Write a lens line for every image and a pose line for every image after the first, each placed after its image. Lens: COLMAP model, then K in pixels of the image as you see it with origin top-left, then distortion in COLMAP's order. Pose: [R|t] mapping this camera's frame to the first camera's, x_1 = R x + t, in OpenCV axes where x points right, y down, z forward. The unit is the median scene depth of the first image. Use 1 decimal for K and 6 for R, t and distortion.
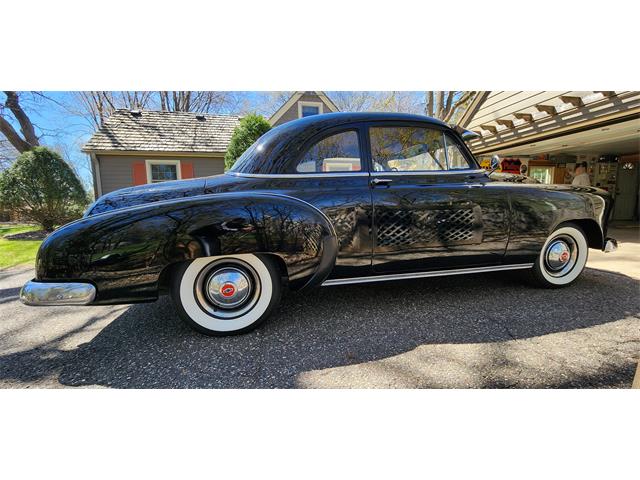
lens RADIAL K [[268.4, 0, 320.0], [0, 268.4, 240.0], [0, 0, 1]] dist [0.000342, 0.000315]
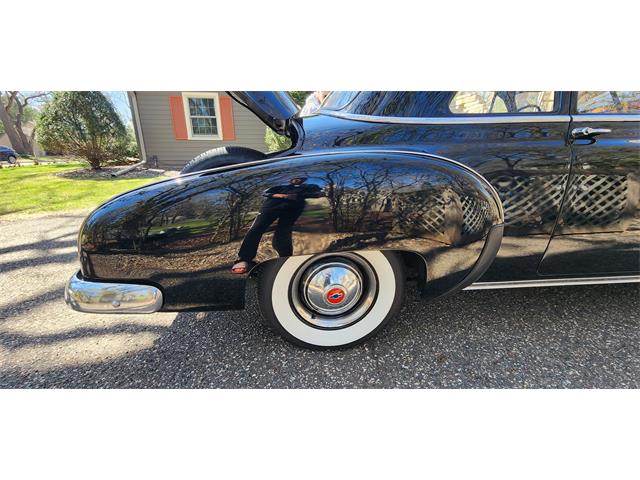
lens RADIAL K [[268.4, 0, 320.0], [0, 268.4, 240.0], [0, 0, 1]] dist [0.000342, 0.000315]
pose [[0.992610, 0.062404, -0.104069, -0.301372], [-0.039418, 0.976939, 0.209847, -0.092450], [0.114764, -0.204194, 0.972180, 0.329928]]
